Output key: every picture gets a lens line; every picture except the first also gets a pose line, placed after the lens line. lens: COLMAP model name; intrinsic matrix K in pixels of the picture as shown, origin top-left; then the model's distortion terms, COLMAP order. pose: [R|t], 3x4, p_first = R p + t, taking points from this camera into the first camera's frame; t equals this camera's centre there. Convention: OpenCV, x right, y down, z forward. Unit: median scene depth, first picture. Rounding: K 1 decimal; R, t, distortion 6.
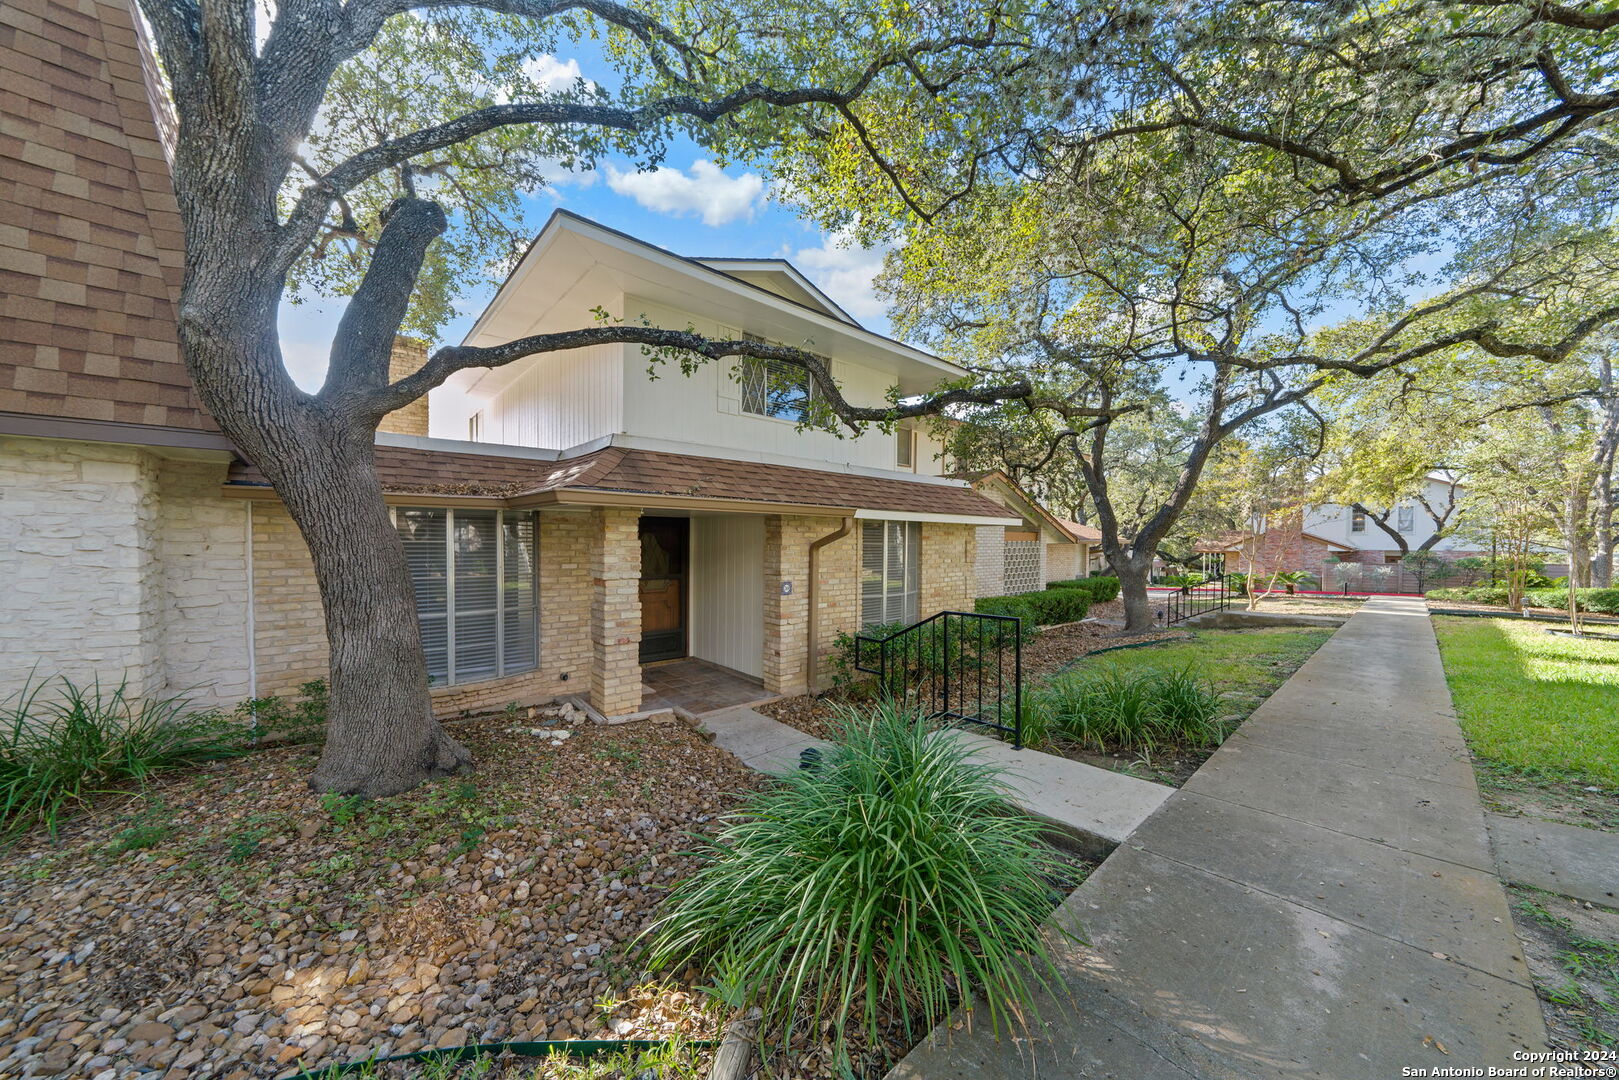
lens RADIAL K [[554.7, 0, 802.0], [0, 554.7, 548.4], [0, 0, 1]] dist [-0.006736, 0.000000]
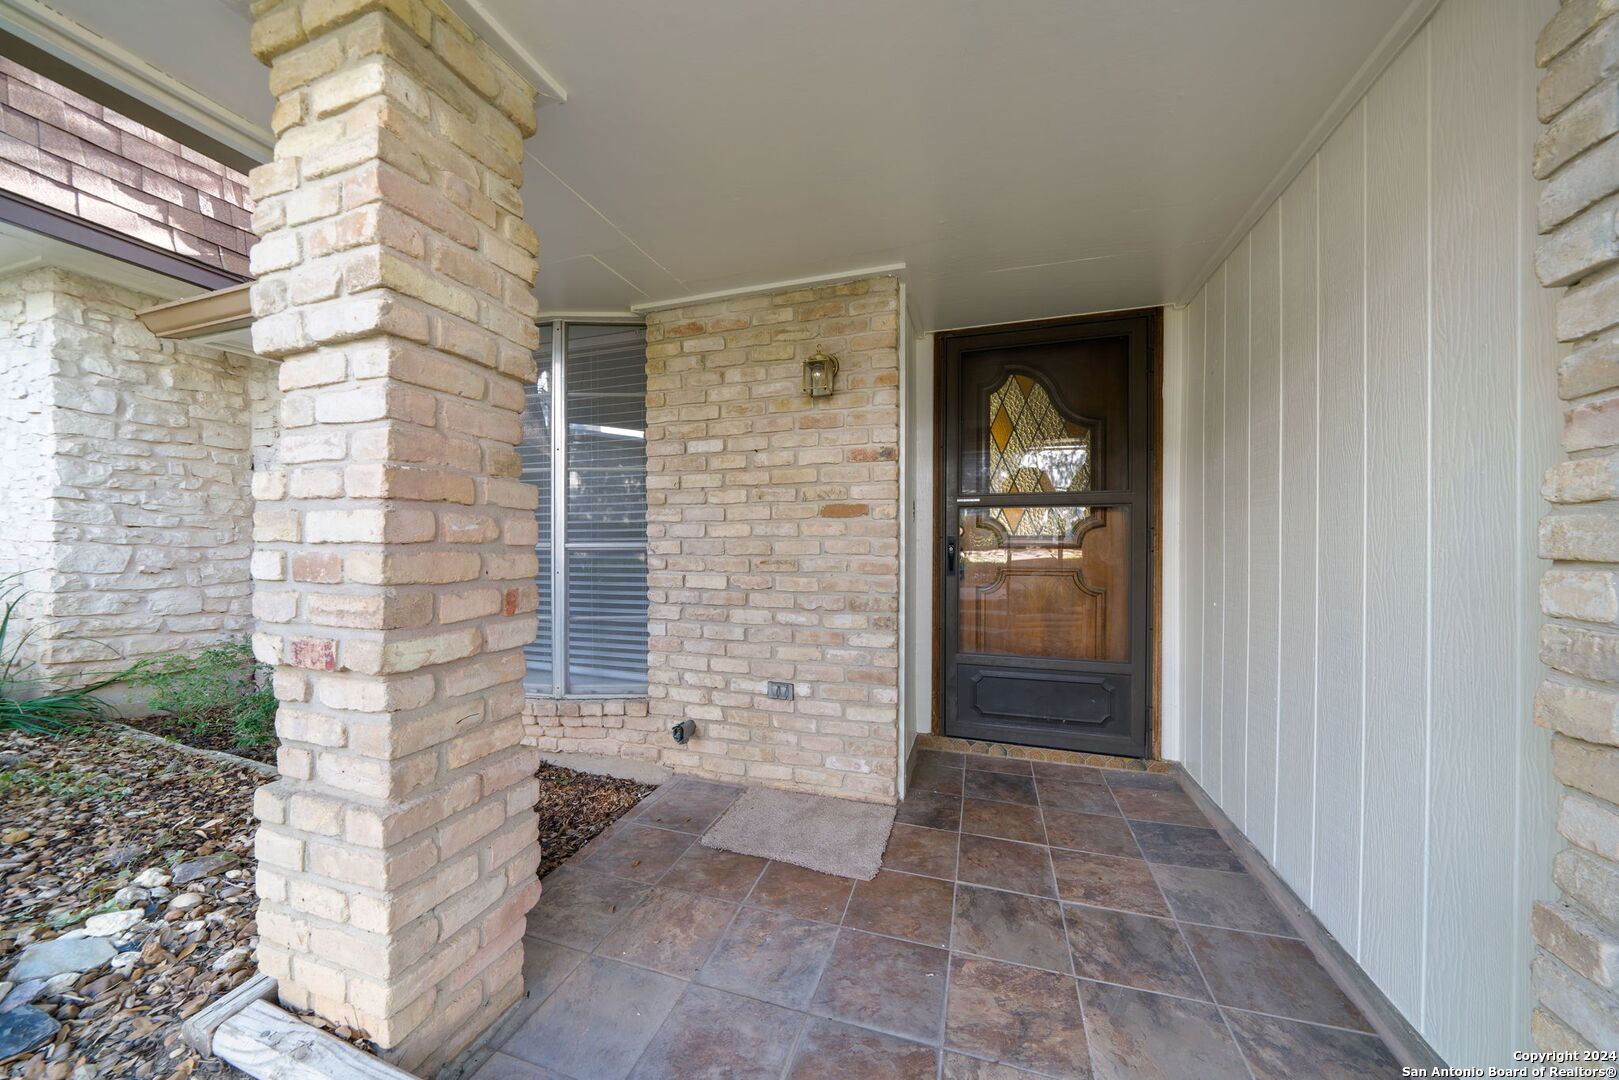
lens RADIAL K [[559.9, 0, 811.1], [0, 559.9, 545.6], [0, 0, 1]] dist [-0.023588, -0.000005]
pose [[0.525810, -0.005464, -0.850584, -0.050294], [-0.009032, 0.999887, -0.012007, 0.105331], [0.850554, 0.013996, 0.525701, 0.857781]]
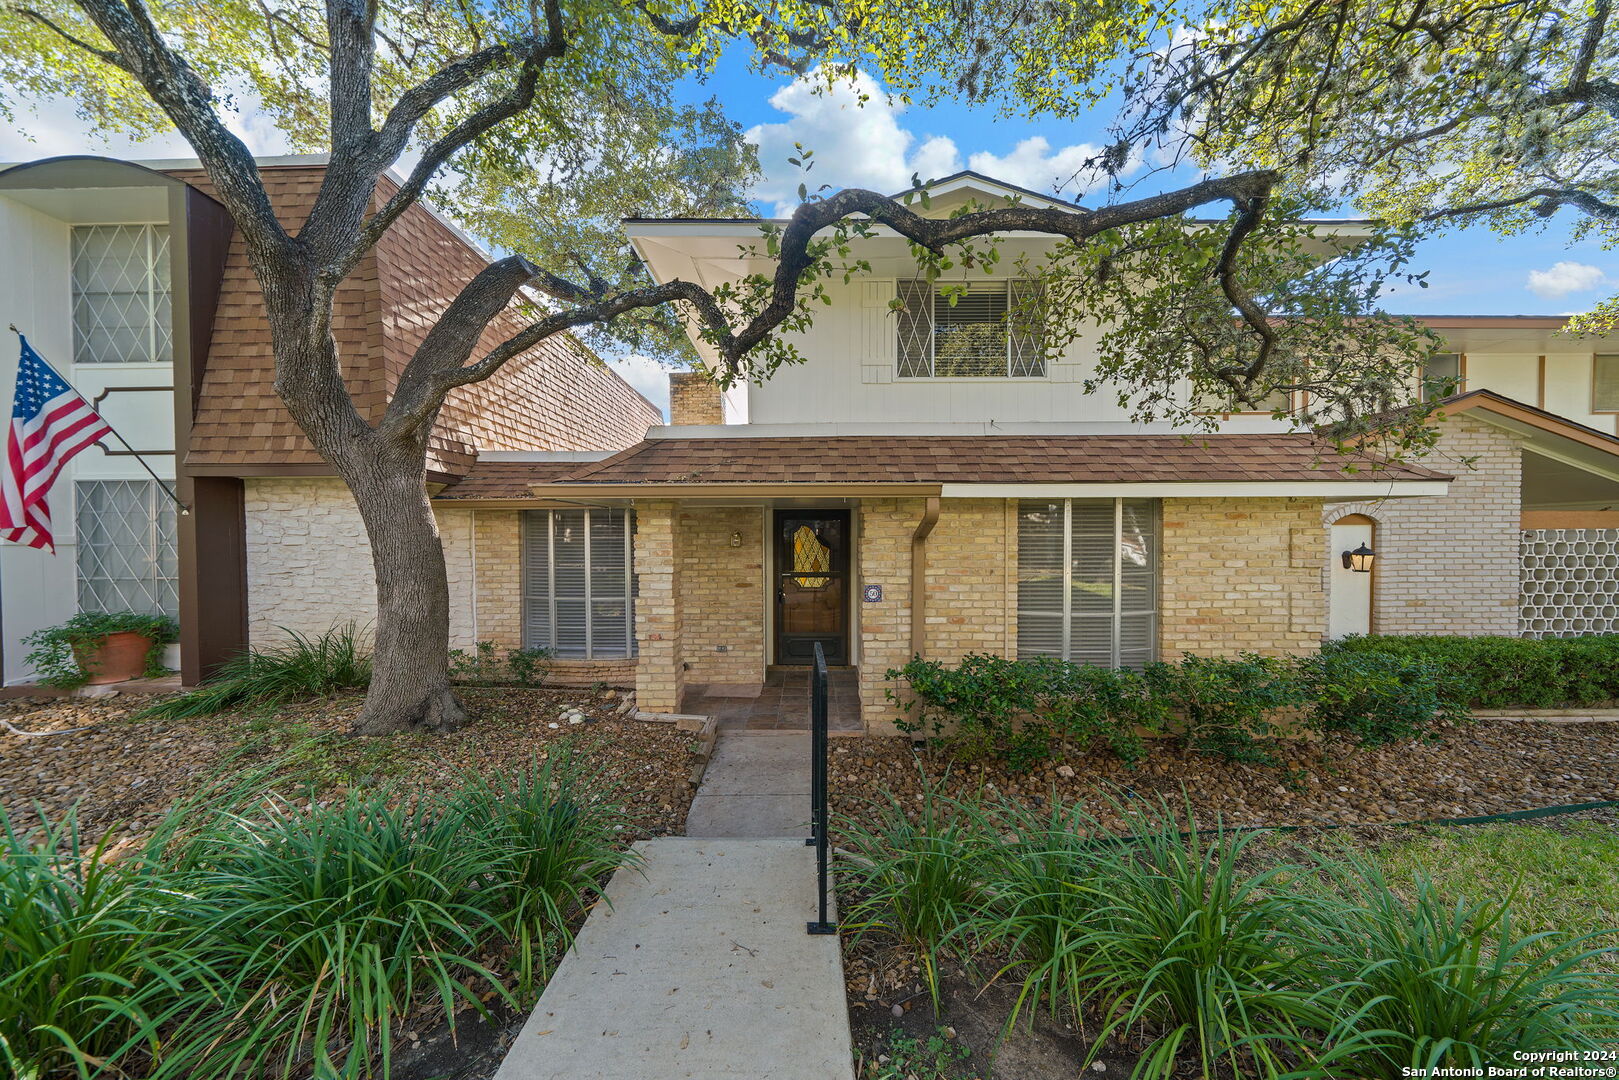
lens RADIAL K [[554.7, 0, 802.0], [0, 554.7, 548.4], [0, 0, 1]] dist [-0.006736, 0.000000]
pose [[0.743053, 0.000943, -0.669232, 0.427998], [0.000152, 0.999999, 0.001577, 0.007727], [0.669232, -0.001273, 0.743052, 0.367280]]
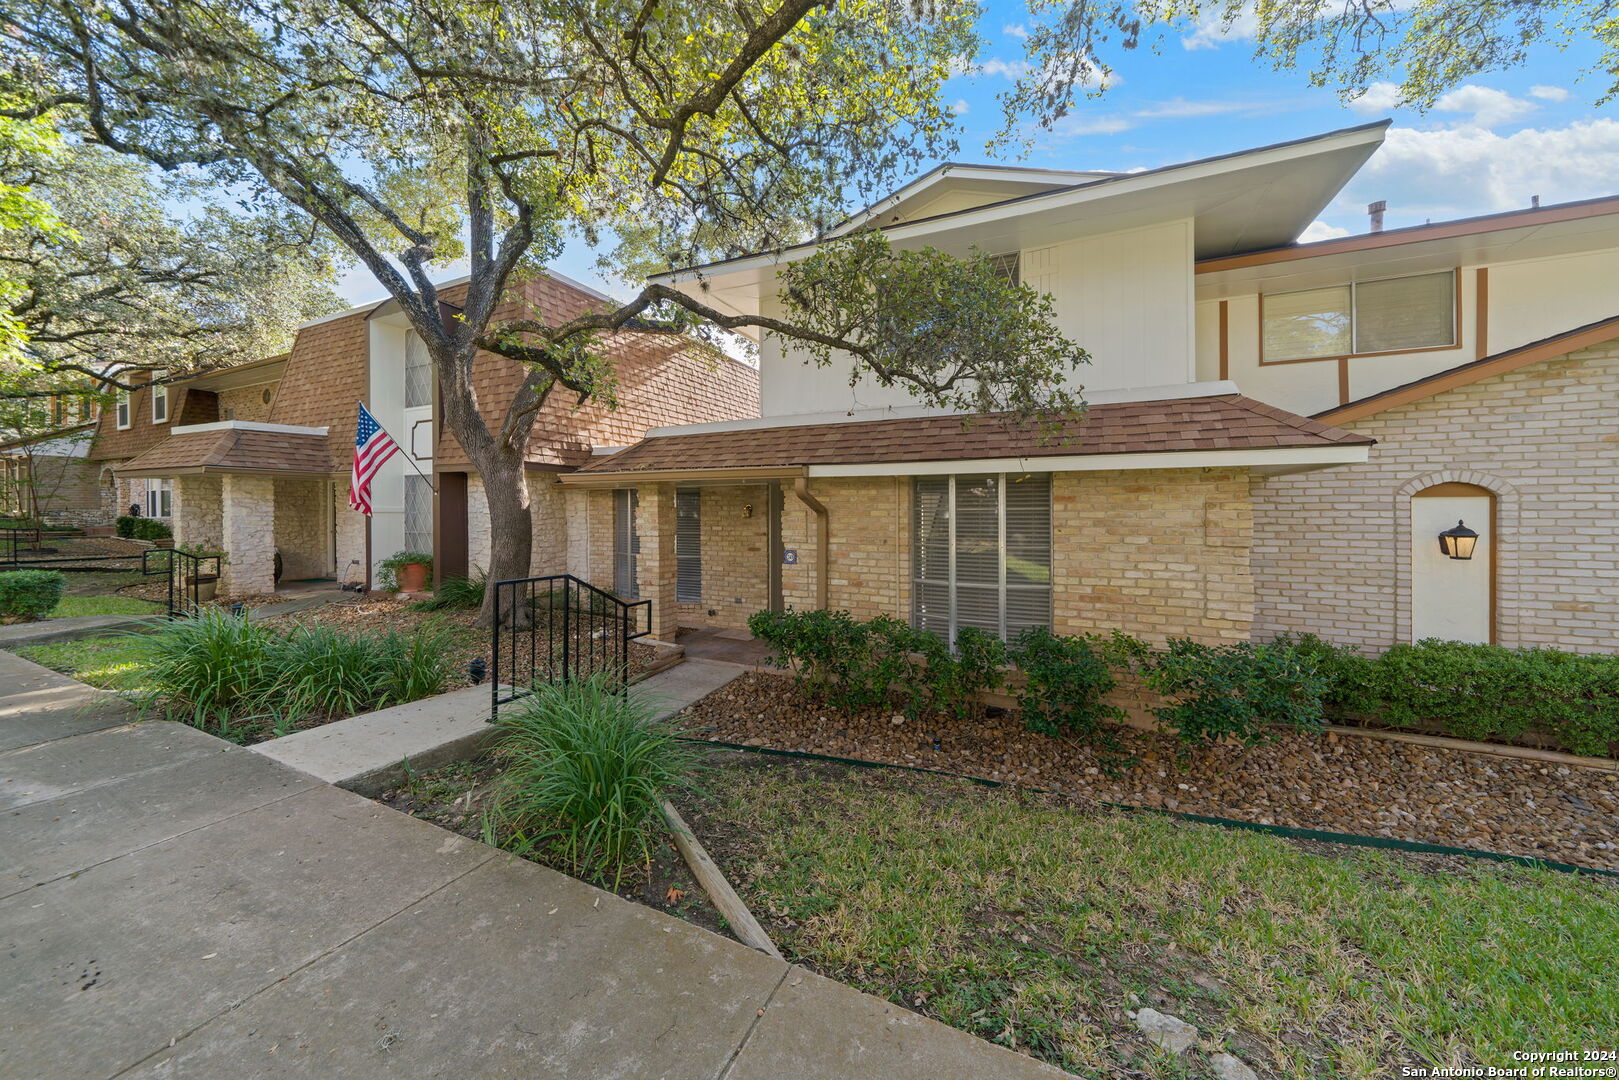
lens RADIAL K [[569.5, 0, 802.0], [0, 569.5, 514.2], [0, 0, 1]] dist [-0.006876, 0.000144]
pose [[0.389804, -0.003068, -0.920893, 0.885584], [-0.012153, 0.999890, -0.008476, 0.008148], [0.920818, 0.014495, 0.389724, 0.660356]]
